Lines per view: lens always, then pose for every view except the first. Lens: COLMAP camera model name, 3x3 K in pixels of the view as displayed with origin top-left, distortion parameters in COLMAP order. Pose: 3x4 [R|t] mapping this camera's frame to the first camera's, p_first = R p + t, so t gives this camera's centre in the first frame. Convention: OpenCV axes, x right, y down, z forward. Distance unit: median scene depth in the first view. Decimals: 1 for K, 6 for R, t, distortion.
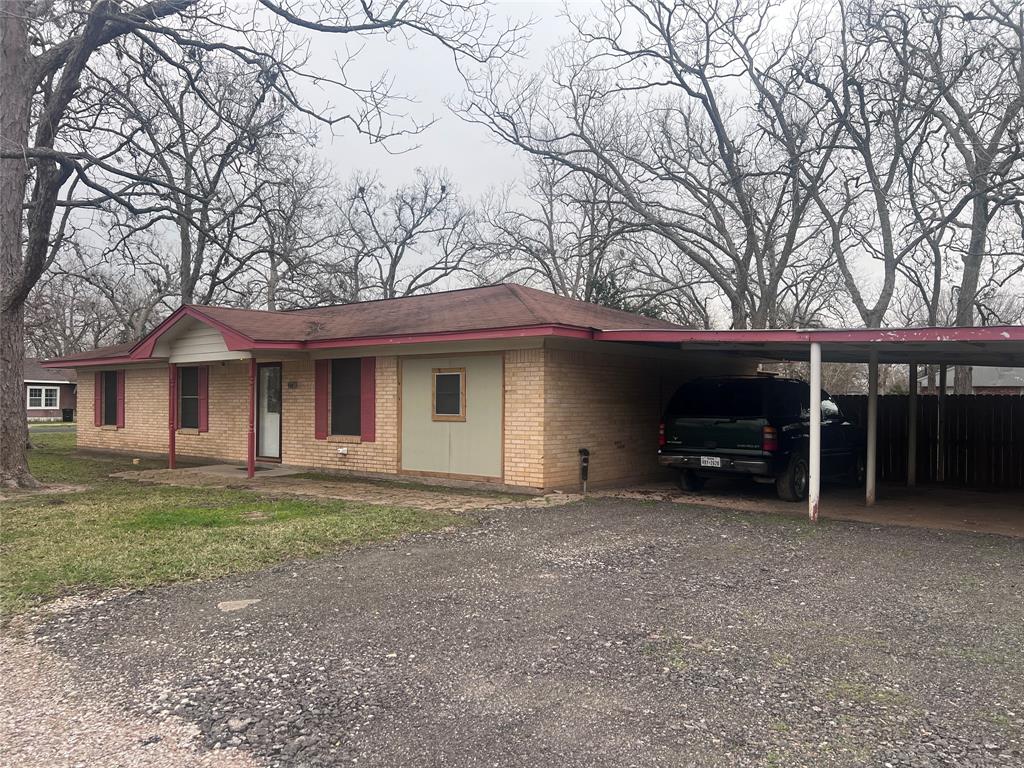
lens RADIAL K [[767.1, 0, 515.9], [0, 767.1, 390.1], [0, 0, 1]] dist [0.063021, -0.067781]
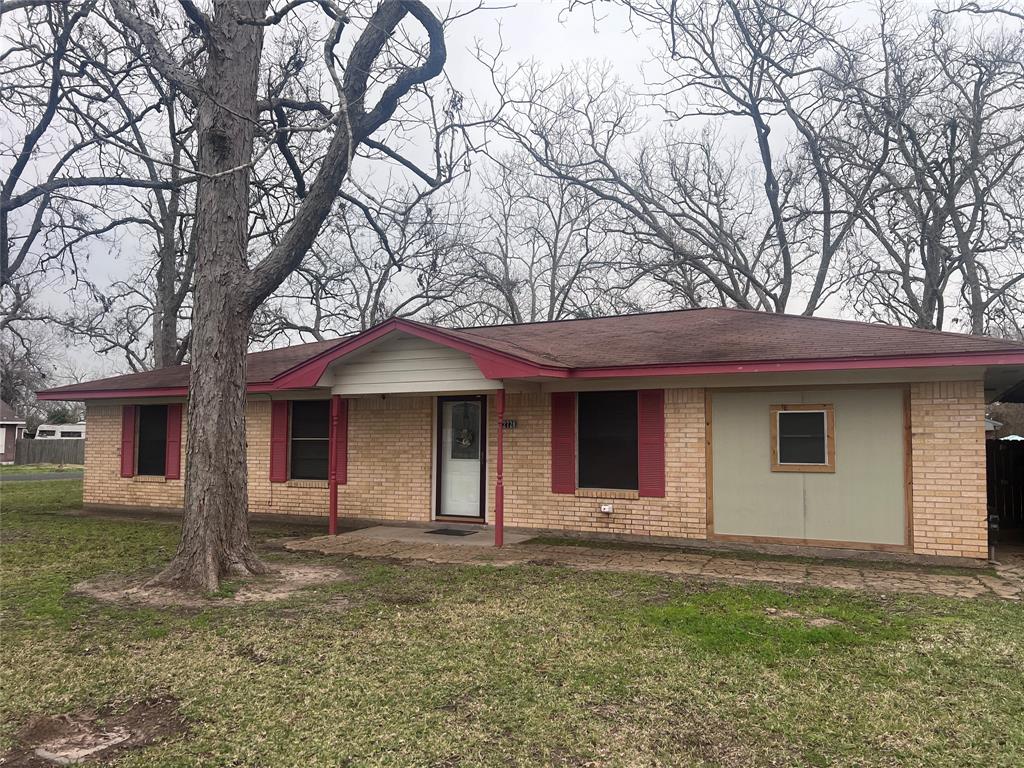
lens RADIAL K [[767.1, 0, 515.2], [0, 767.1, 389.0], [0, 0, 1]] dist [0.063021, -0.067781]
pose [[0.977622, 0.016490, 0.209724, -0.468750], [-0.004975, 0.998457, -0.055316, 0.000640], [-0.210313, 0.053035, 0.976195, 0.242823]]
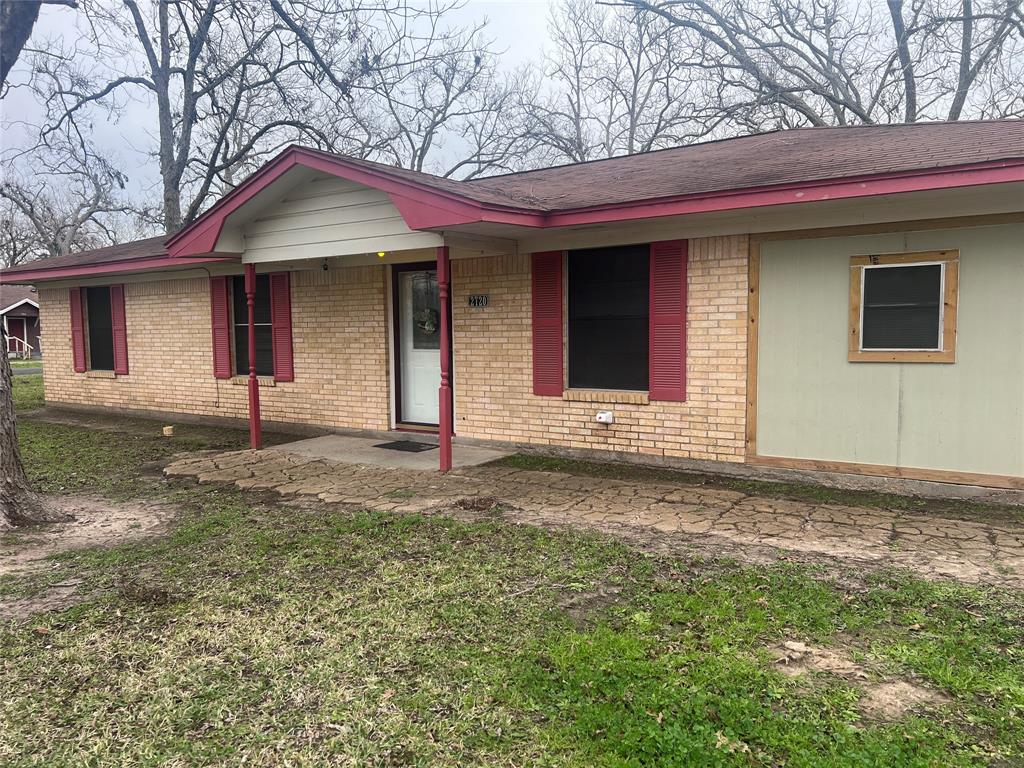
lens RADIAL K [[767.1, 0, 519.9], [0, 767.1, 388.0], [0, 0, 1]] dist [0.063021, -0.067781]
pose [[0.996115, -0.020141, 0.085724, -0.322586], [0.012320, 0.995792, 0.090807, 0.007160], [-0.087192, -0.089398, 0.992172, 0.451012]]
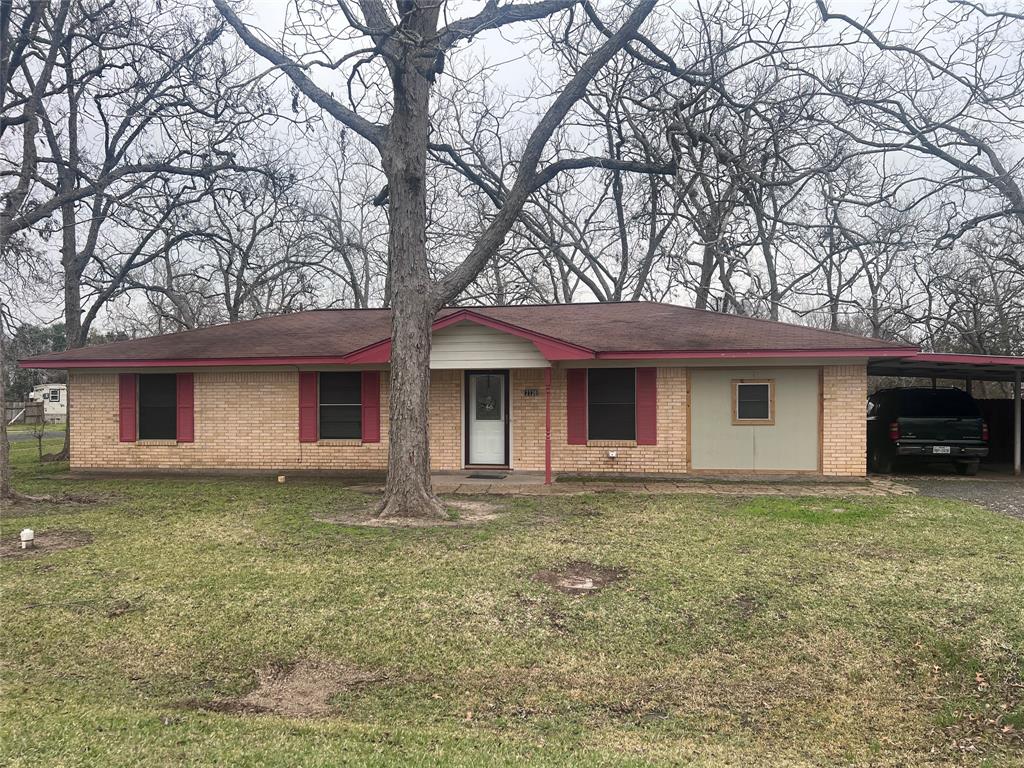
lens RADIAL K [[767.1, 0, 505.1], [0, 767.1, 393.1], [0, 0, 1]] dist [0.063021, -0.067781]
pose [[0.868338, -0.002320, 0.495967, -0.859041], [-0.000242, 0.999987, 0.005103, -0.011721], [-0.495972, -0.004551, 0.868326, 0.144396]]
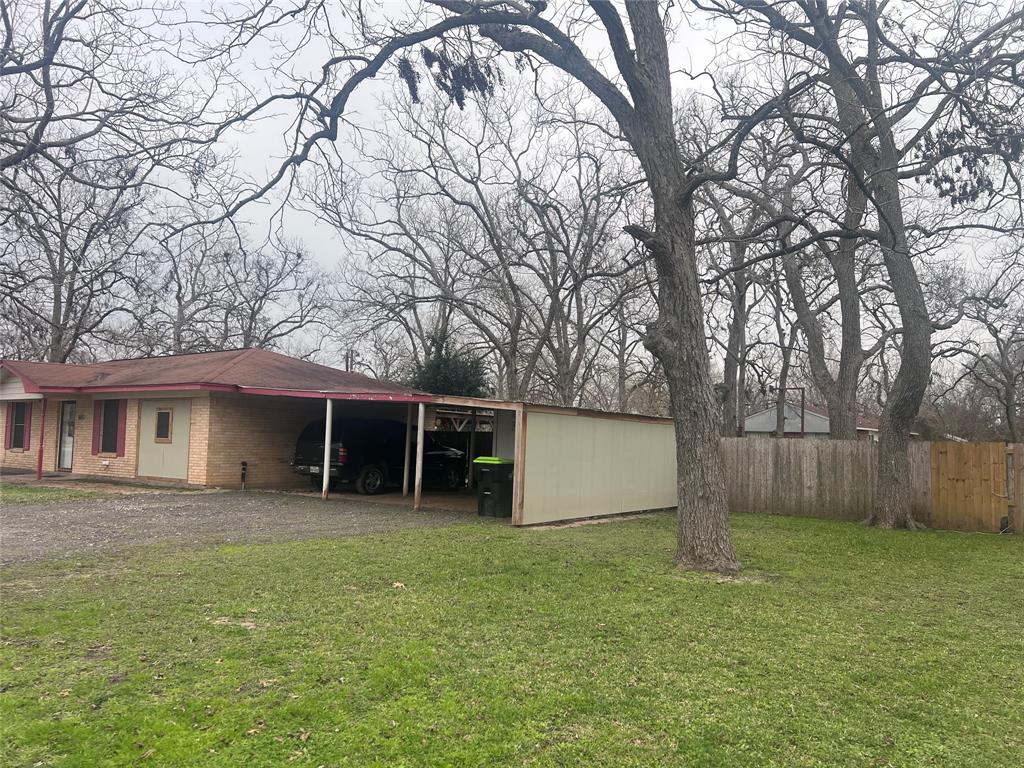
lens RADIAL K [[767.1, 0, 510.5], [0, 767.1, 385.8], [0, 0, 1]] dist [0.063021, -0.067781]
pose [[0.998427, 0.022797, 0.051221, 0.448406], [-0.019923, 0.998236, -0.055935, -0.000165], [-0.052406, 0.054826, 0.997120, -0.498828]]
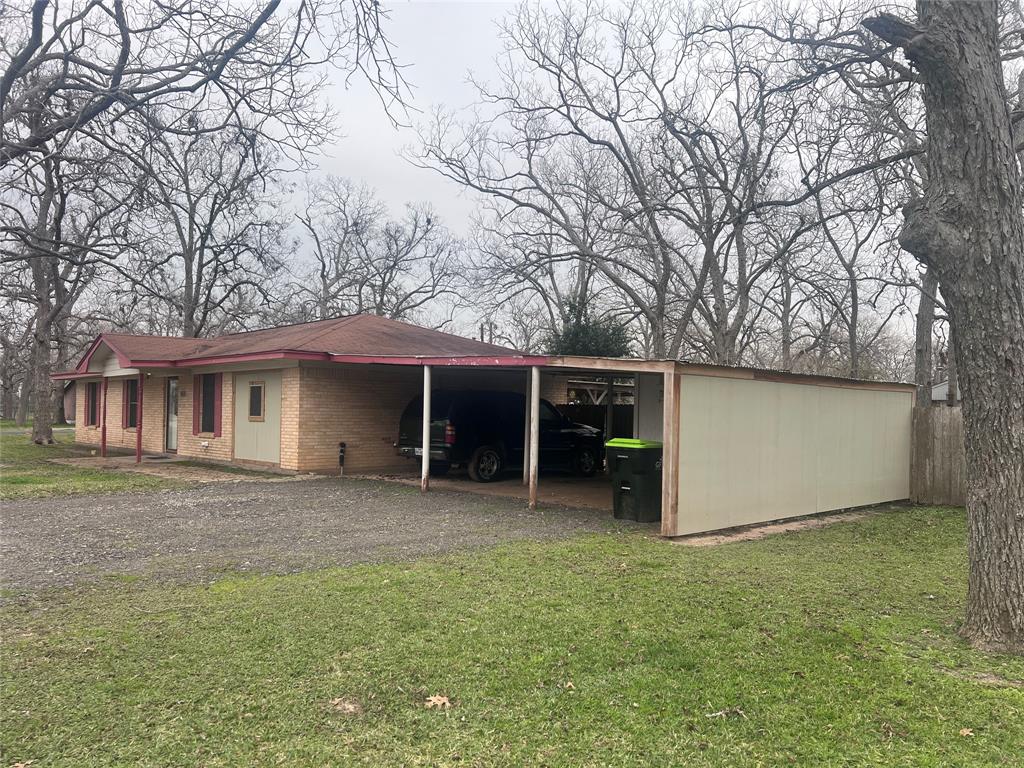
lens RADIAL K [[767.1, 0, 520.2], [0, 767.1, 390.3], [0, 0, 1]] dist [0.063021, -0.067781]
pose [[0.992005, 0.004499, -0.126115, 0.463851], [-0.006356, 0.999877, -0.014331, 0.002561], [0.126035, 0.015018, 0.991912, -0.240301]]
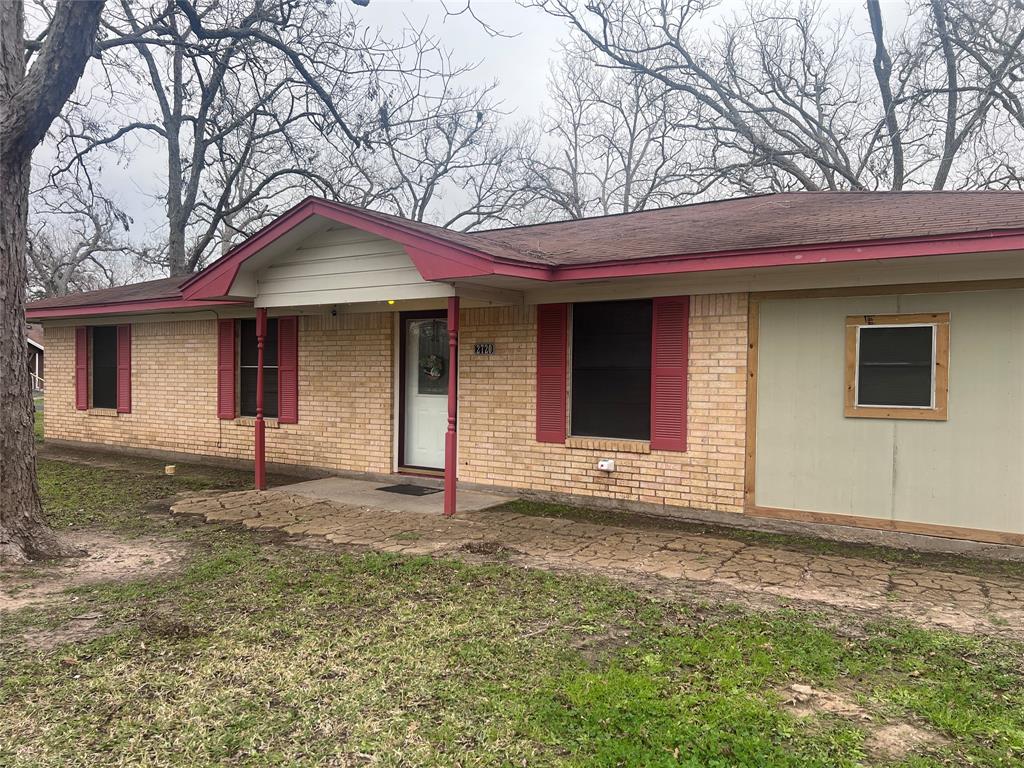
lens RADIAL K [[767.1, 0, 519.8], [0, 767.1, 390.7], [0, 0, 1]] dist [0.063021, -0.067781]
pose [[0.995093, 0.008267, 0.098601, -0.333996], [-0.011565, 0.999391, 0.032927, 0.006319], [-0.098269, -0.033906, 0.994582, 0.438455]]
